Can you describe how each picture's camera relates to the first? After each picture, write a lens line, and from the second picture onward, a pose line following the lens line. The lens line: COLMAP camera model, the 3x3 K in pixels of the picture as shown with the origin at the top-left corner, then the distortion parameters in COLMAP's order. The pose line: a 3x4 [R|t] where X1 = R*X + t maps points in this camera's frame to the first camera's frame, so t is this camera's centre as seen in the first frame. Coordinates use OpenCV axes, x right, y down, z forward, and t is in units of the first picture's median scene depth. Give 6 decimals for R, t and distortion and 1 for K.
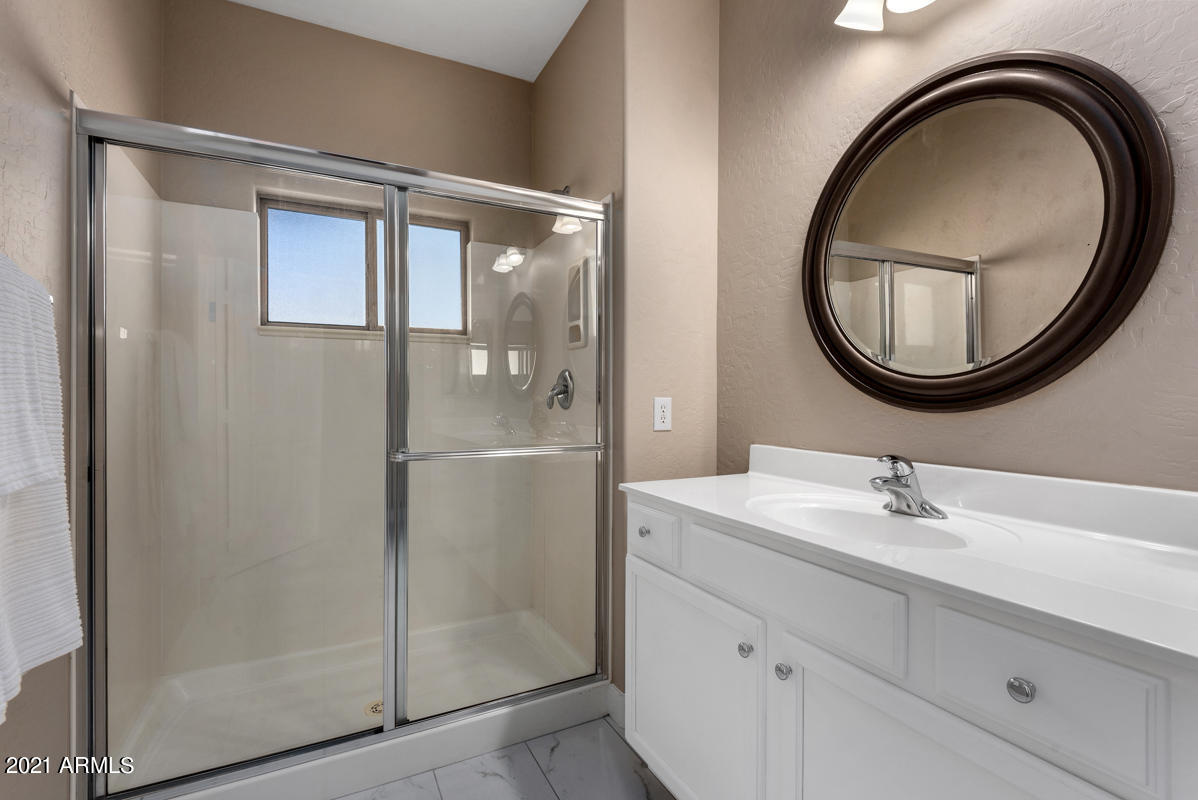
lens RADIAL K [[535.9, 0, 599.9], [0, 535.9, 397.0], [0, 0, 1]] dist [0.033690, -0.021244]
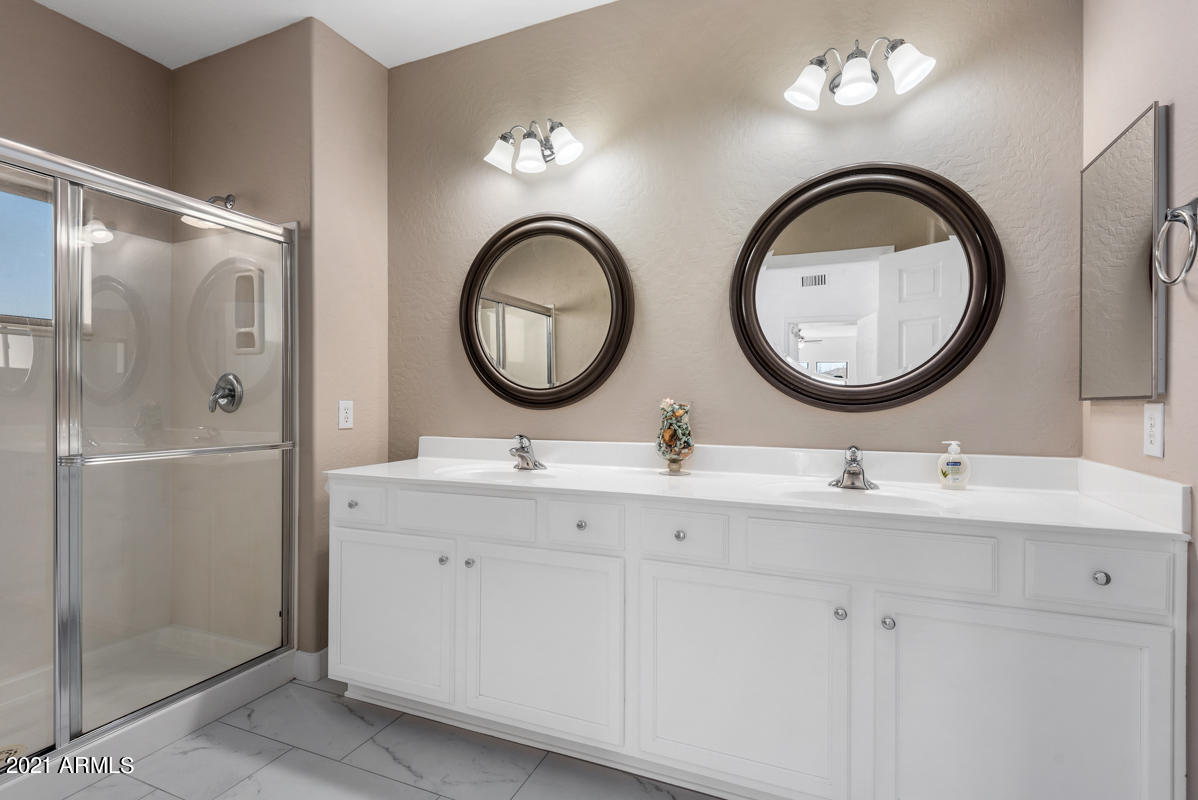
lens RADIAL K [[540.7, 0, 594.1], [0, 540.7, 400.8], [0, 0, 1]] dist [0.003680, -0.000313]
pose [[0.765923, 0.001058, 0.642931, -0.250010], [0.000240, 0.999998, -0.001932, 0.002908], [-0.642932, 0.001634, 0.765921, -0.301992]]
